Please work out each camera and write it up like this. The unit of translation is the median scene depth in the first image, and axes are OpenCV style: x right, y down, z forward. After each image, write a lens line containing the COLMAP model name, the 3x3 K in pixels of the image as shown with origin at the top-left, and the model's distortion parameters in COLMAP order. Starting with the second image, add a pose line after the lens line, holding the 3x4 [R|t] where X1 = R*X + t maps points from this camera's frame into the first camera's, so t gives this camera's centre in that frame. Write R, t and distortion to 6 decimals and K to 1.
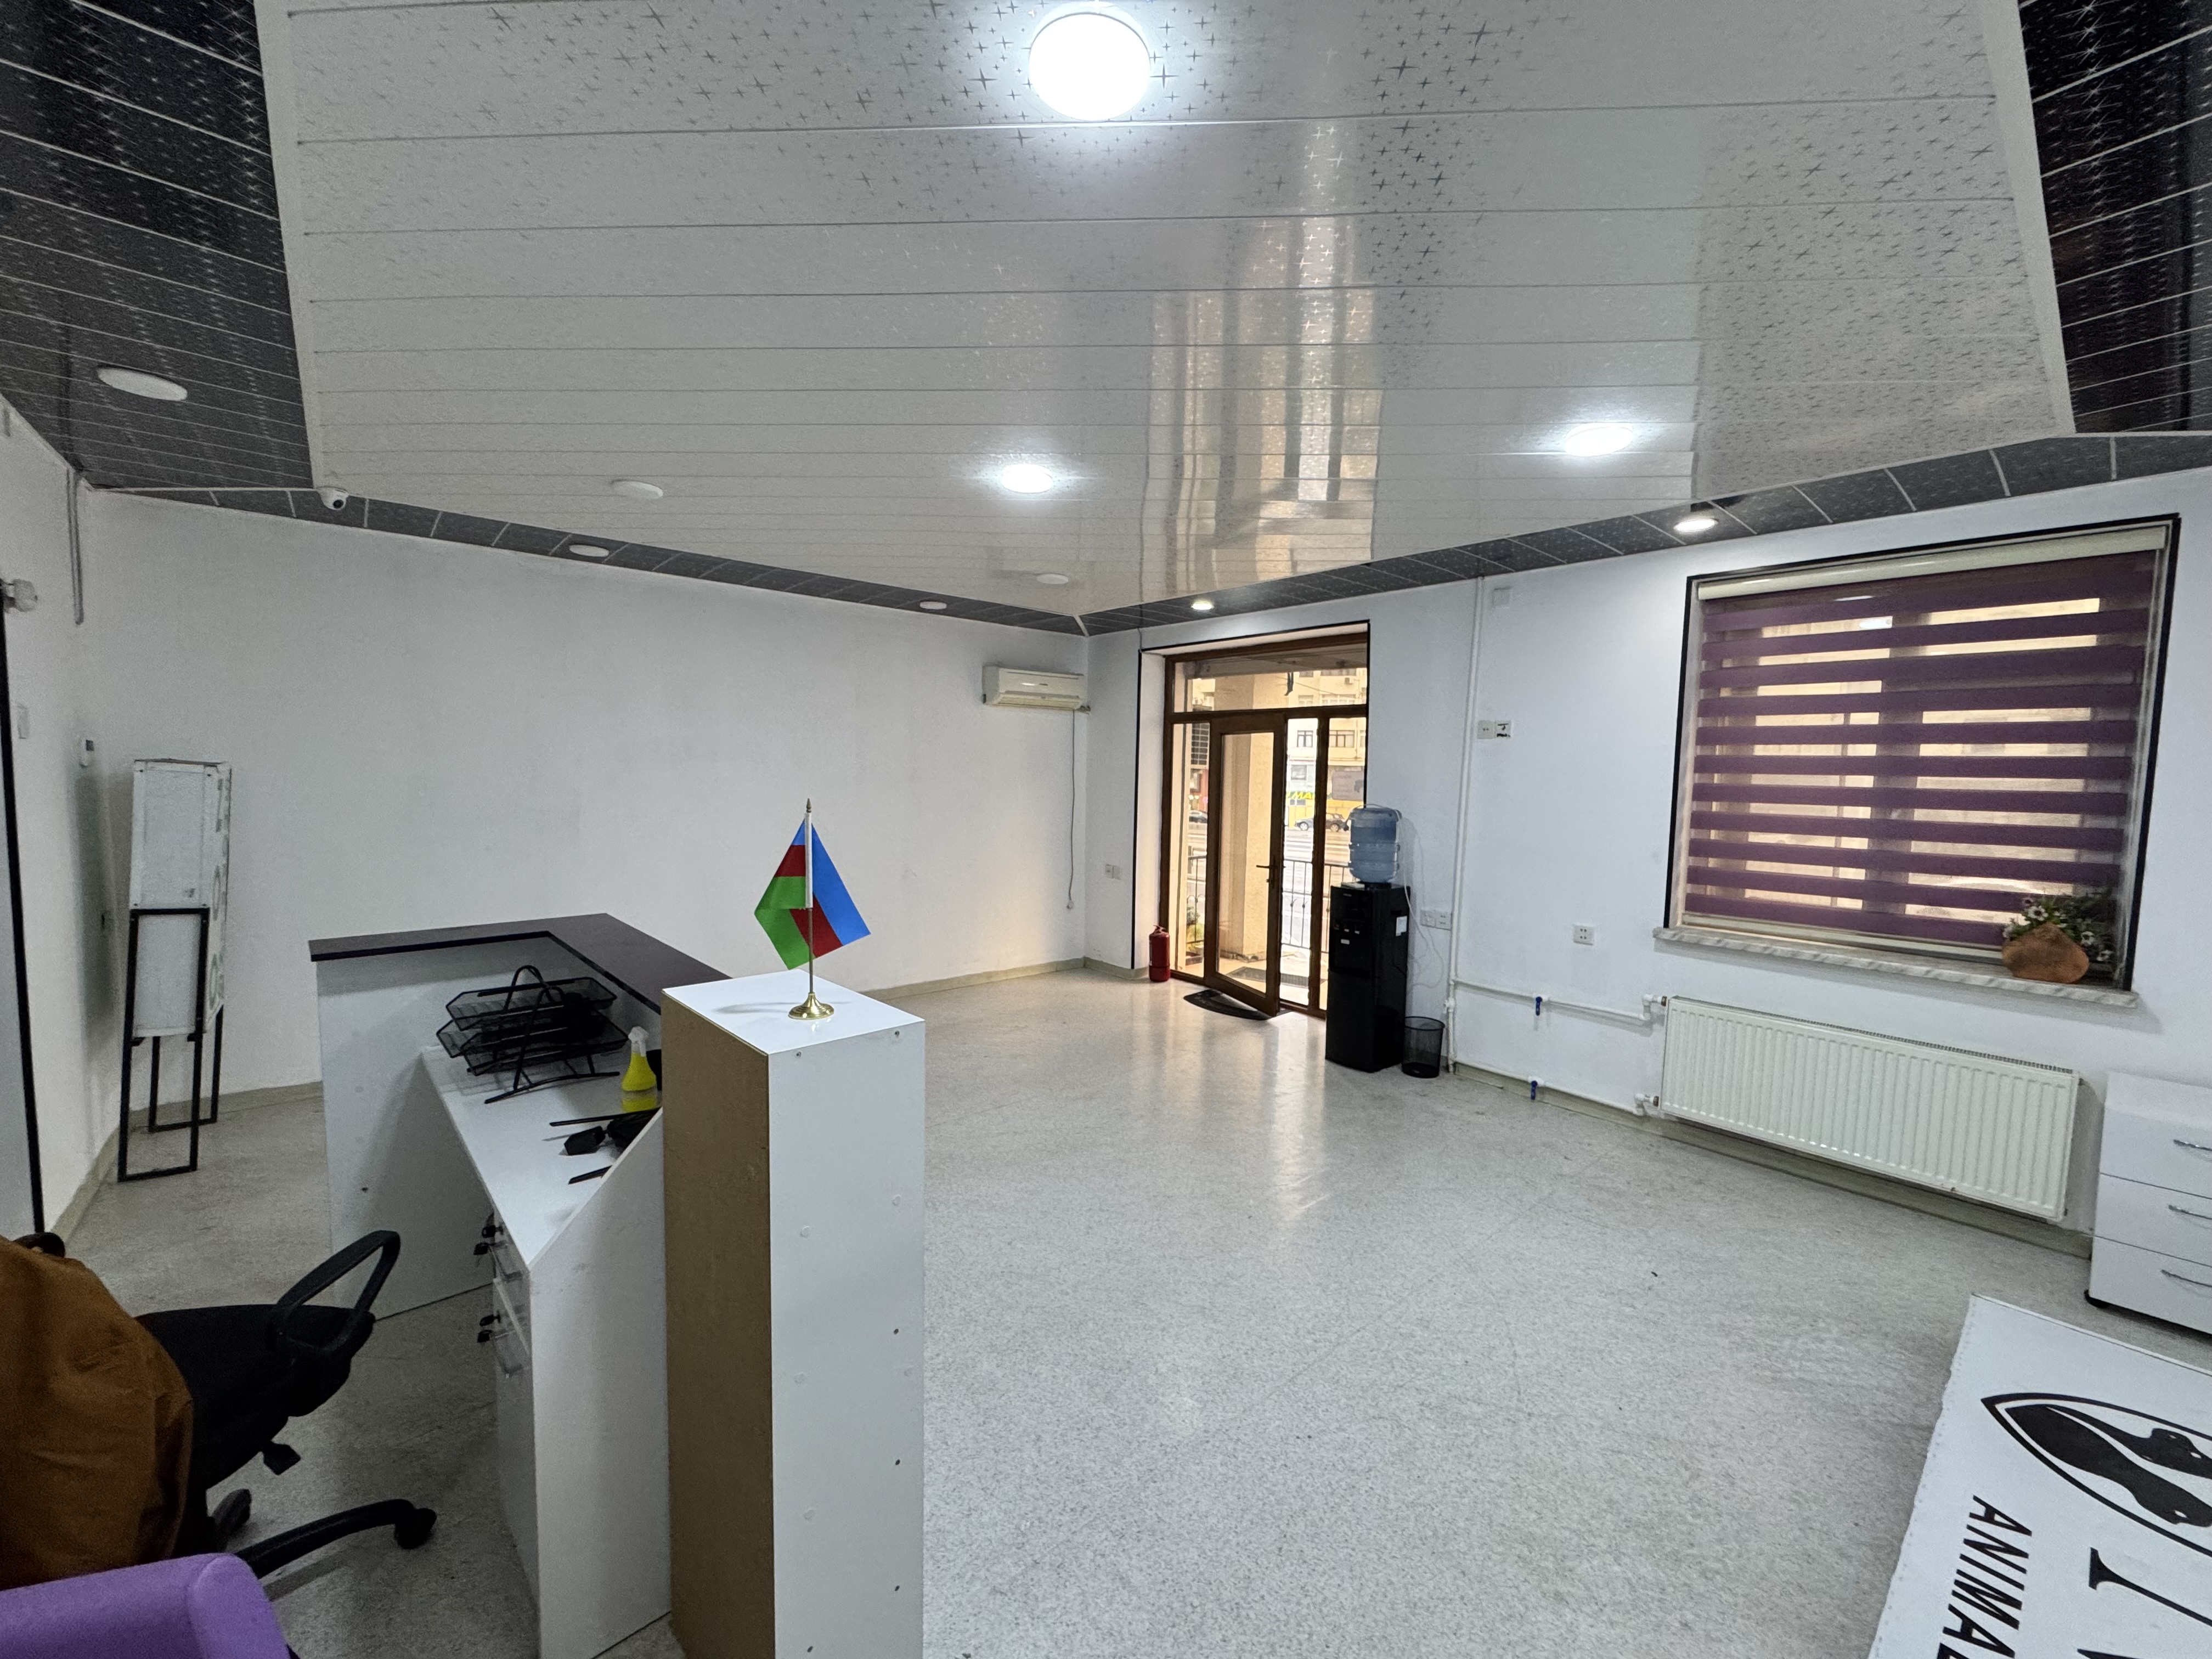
lens RADIAL K [[883.2, 0, 1113.6], [0, 883.2, 834.9], [0, 0, 1]] dist [0.002476, 0.000305]
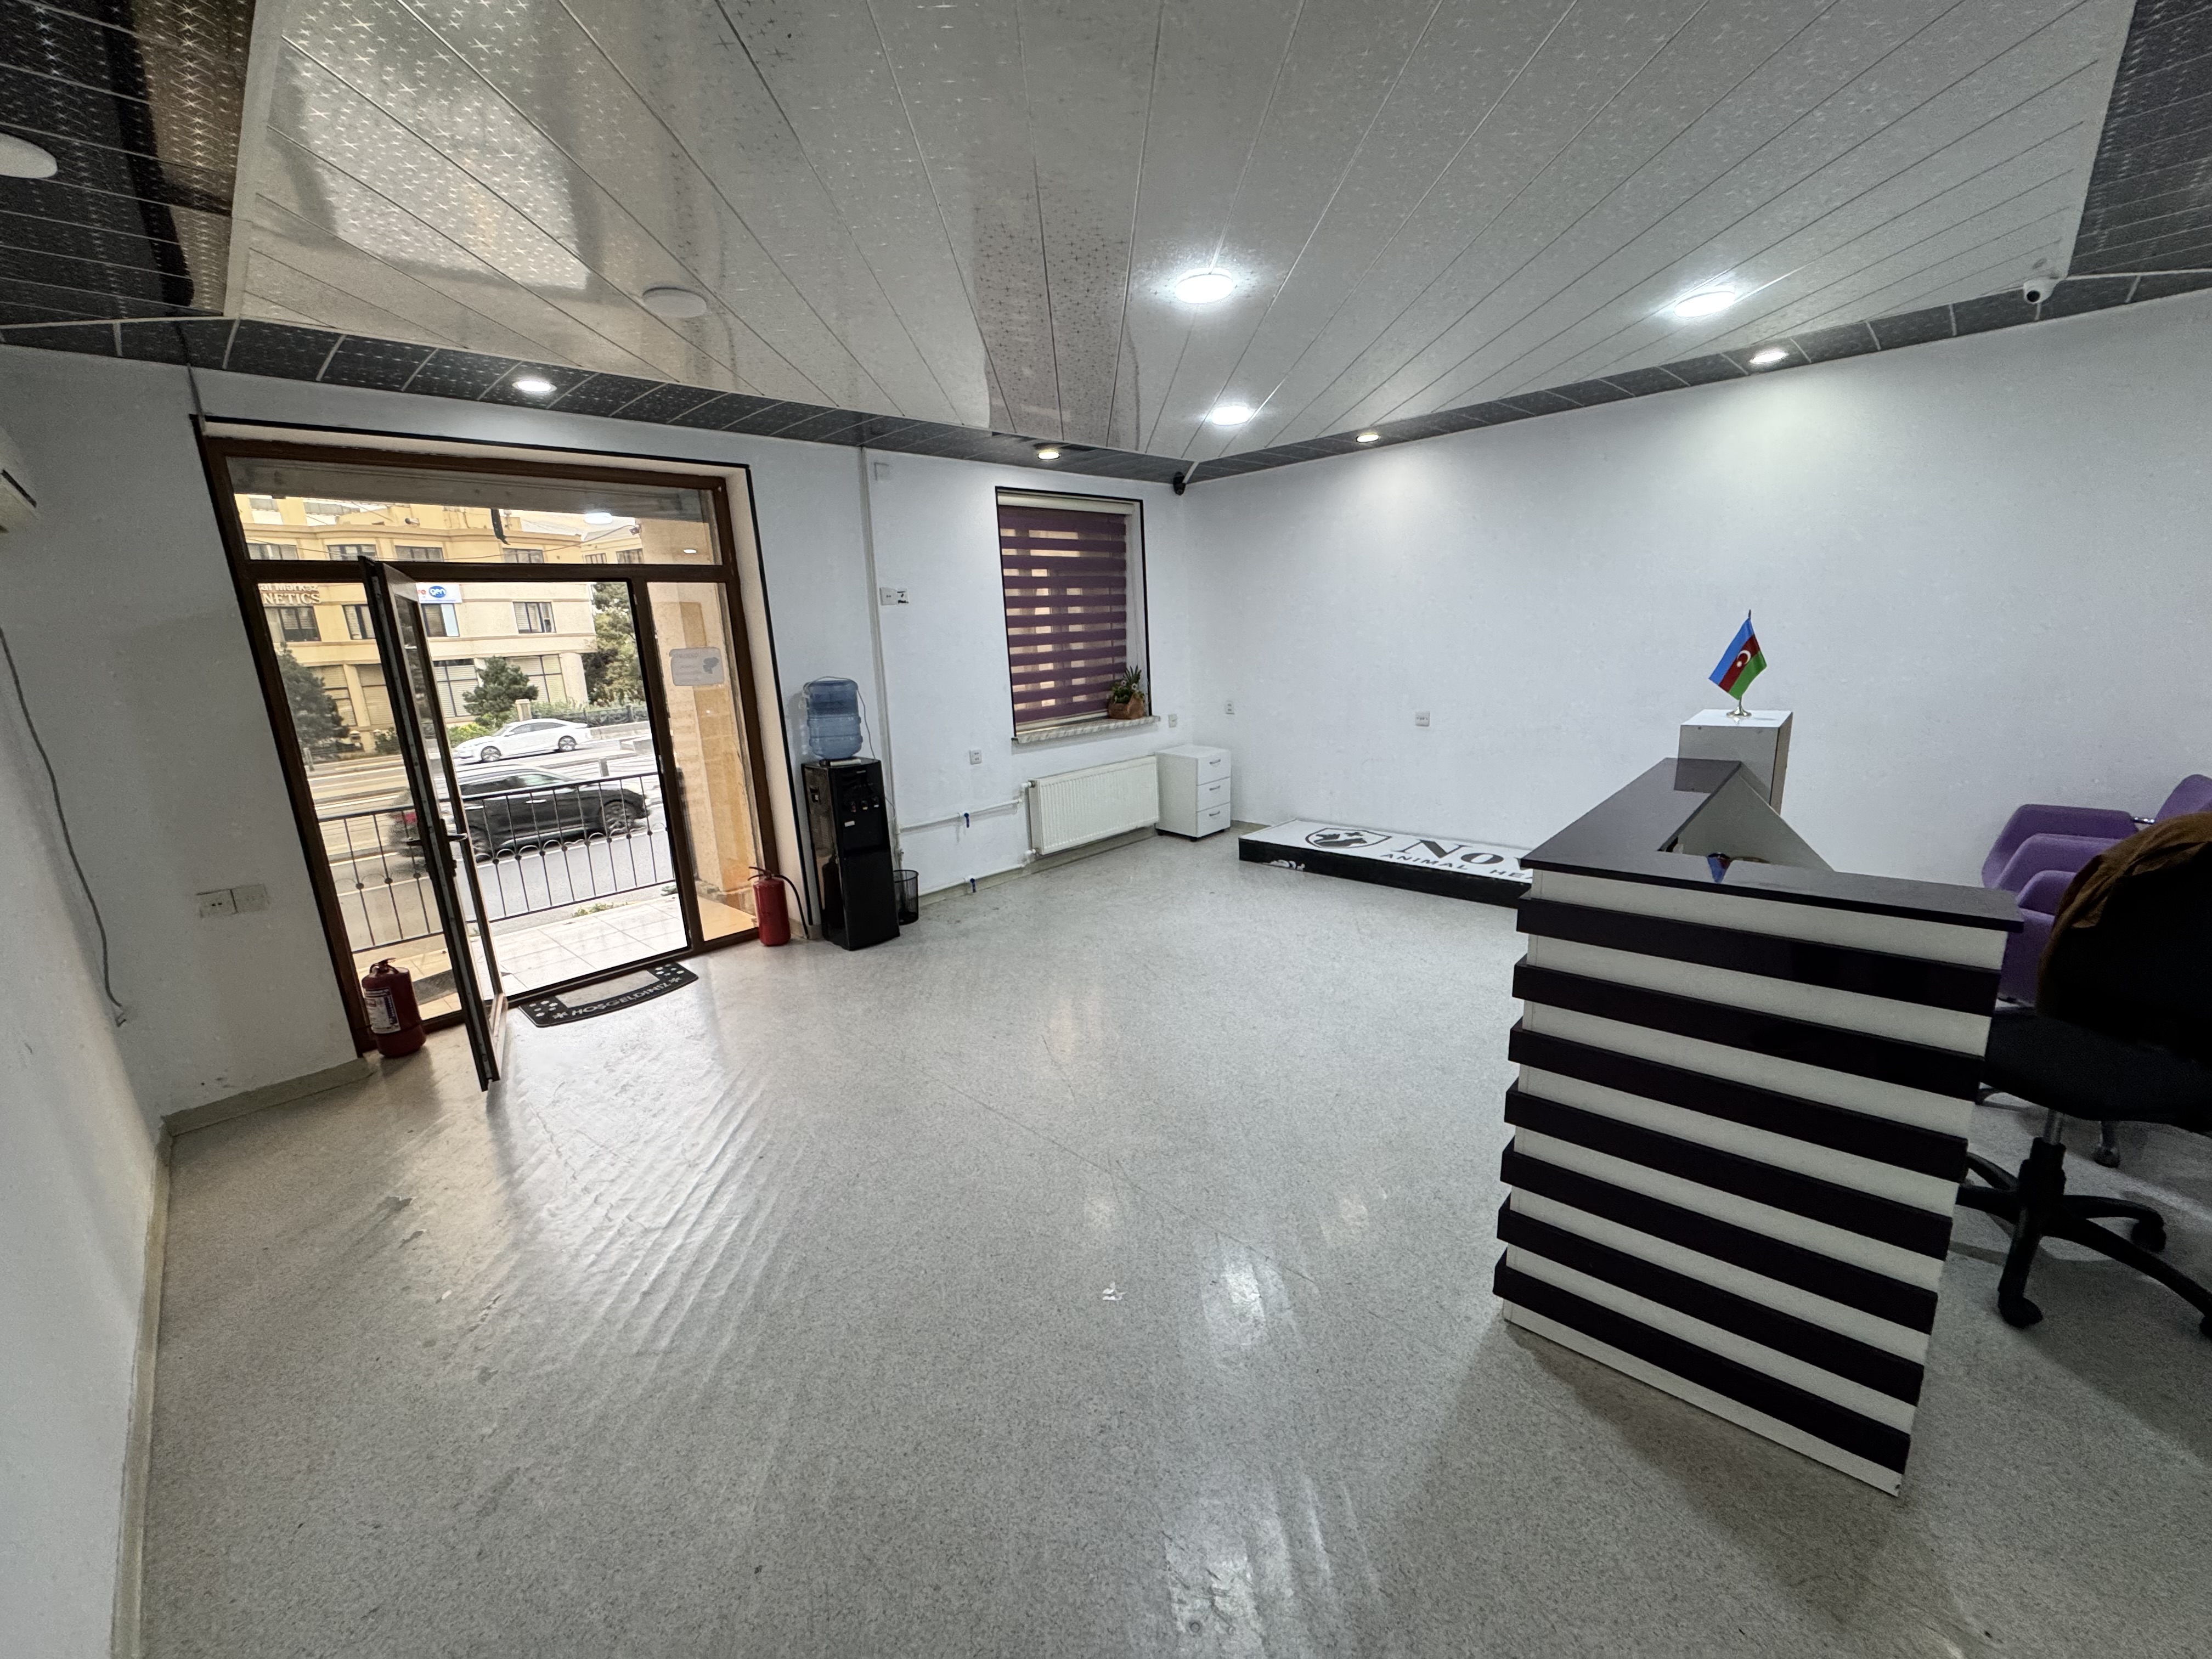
lens RADIAL K [[883.2, 0, 1113.6], [0, 883.2, 827.1], [0, 0, 1]] dist [0.002476, 0.000305]
pose [[-0.092060, -0.237607, 0.966989, -0.753314], [0.125791, 0.960558, 0.248002, -0.083625], [-0.987776, 0.144469, -0.058540, 0.853106]]
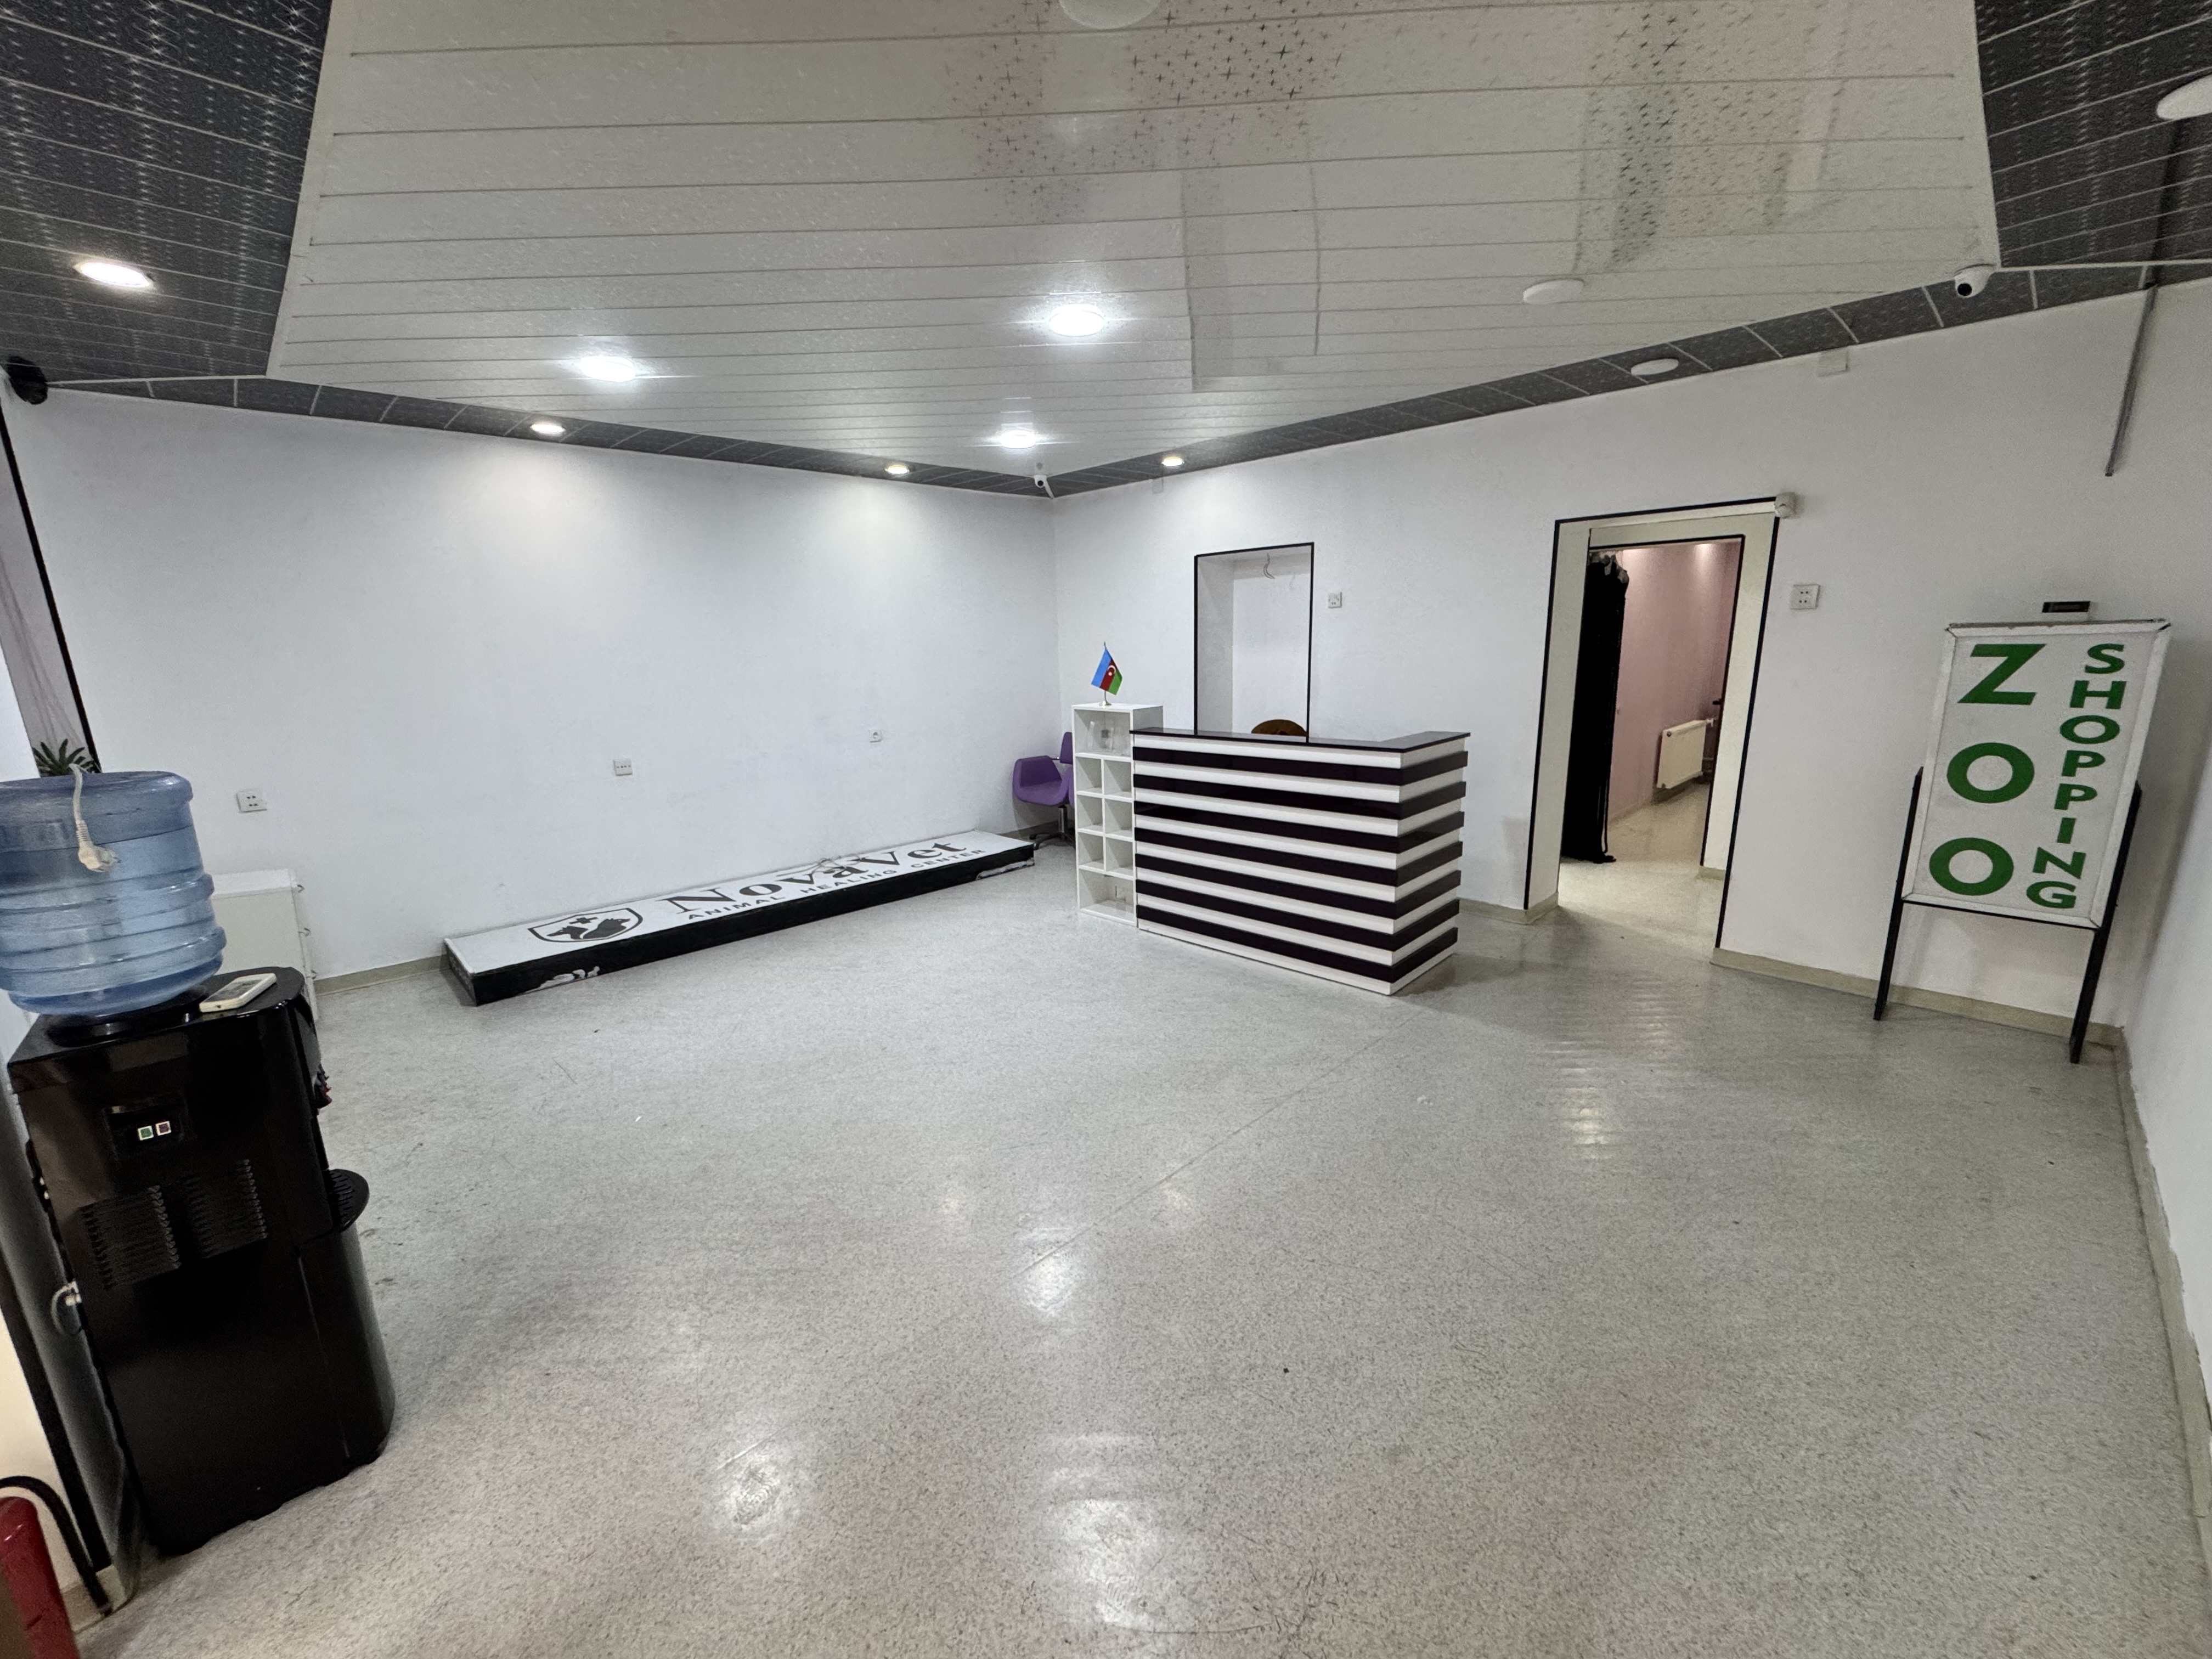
lens RADIAL K [[883.2, 0, 1105.4], [0, 883.2, 826.8], [0, 0, 1]] dist [0.002476, 0.000305]
pose [[-0.998020, 0.013228, -0.061488, -0.039253], [-0.004998, 0.957863, 0.287183, -0.111075], [0.062696, 0.286922, -0.955900, 1.450390]]
